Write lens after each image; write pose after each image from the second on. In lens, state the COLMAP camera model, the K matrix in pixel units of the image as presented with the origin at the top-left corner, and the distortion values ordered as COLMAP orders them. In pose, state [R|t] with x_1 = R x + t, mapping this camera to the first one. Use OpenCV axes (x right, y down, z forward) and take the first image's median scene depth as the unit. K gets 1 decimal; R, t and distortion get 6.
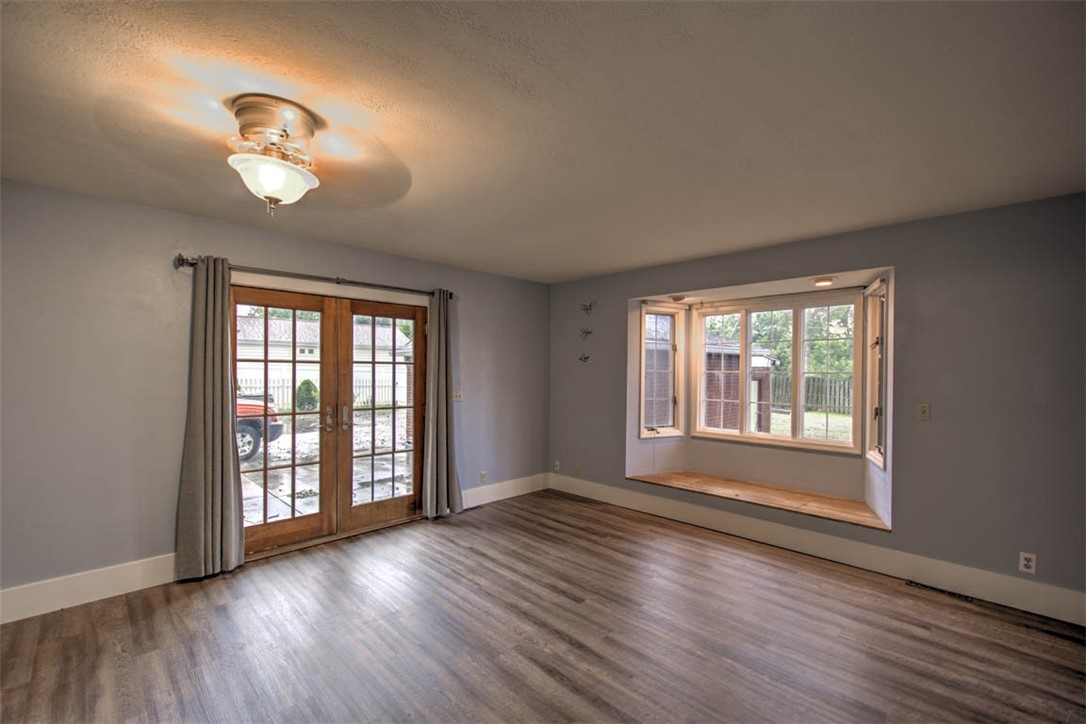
lens RADIAL K [[464.3, 0, 542.0], [0, 464.3, 374.7], [0, 0, 1]] dist [-0.001886, -0.000107]
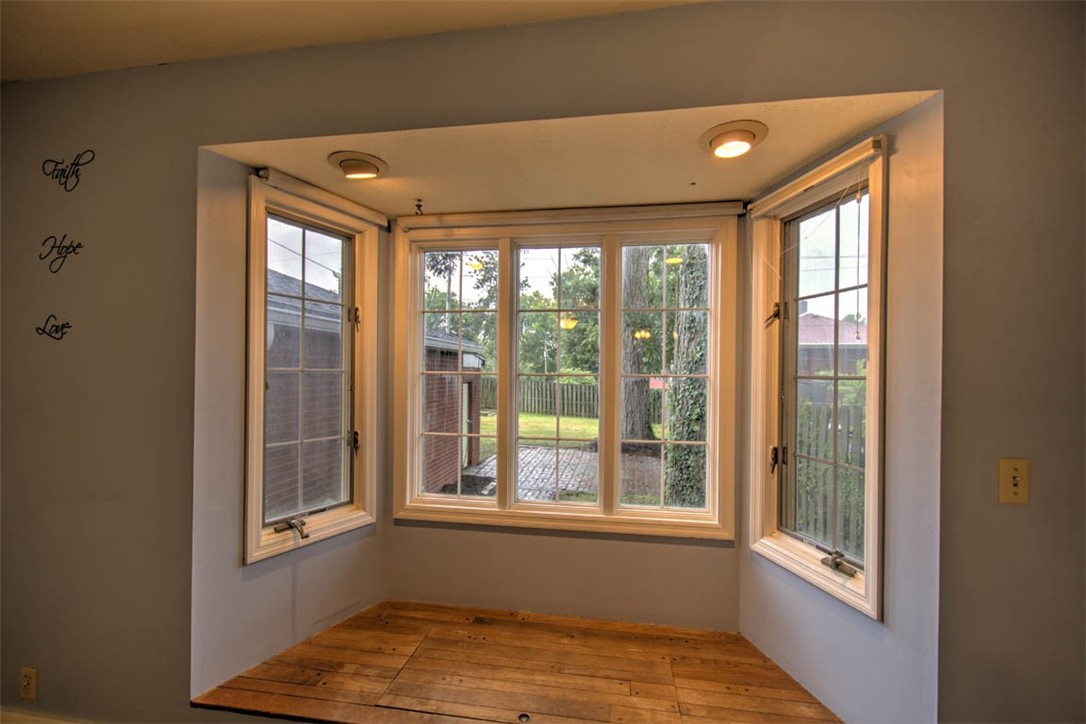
lens RADIAL K [[464.3, 0, 542.0], [0, 464.3, 374.7], [0, 0, 1]] dist [-0.001886, -0.000107]
pose [[0.815022, 0.000270, 0.579430, 0.184272], [0.000108, 1.000000, -0.000619, -0.004075], [-0.579430, 0.000567, 0.815022, 0.568479]]
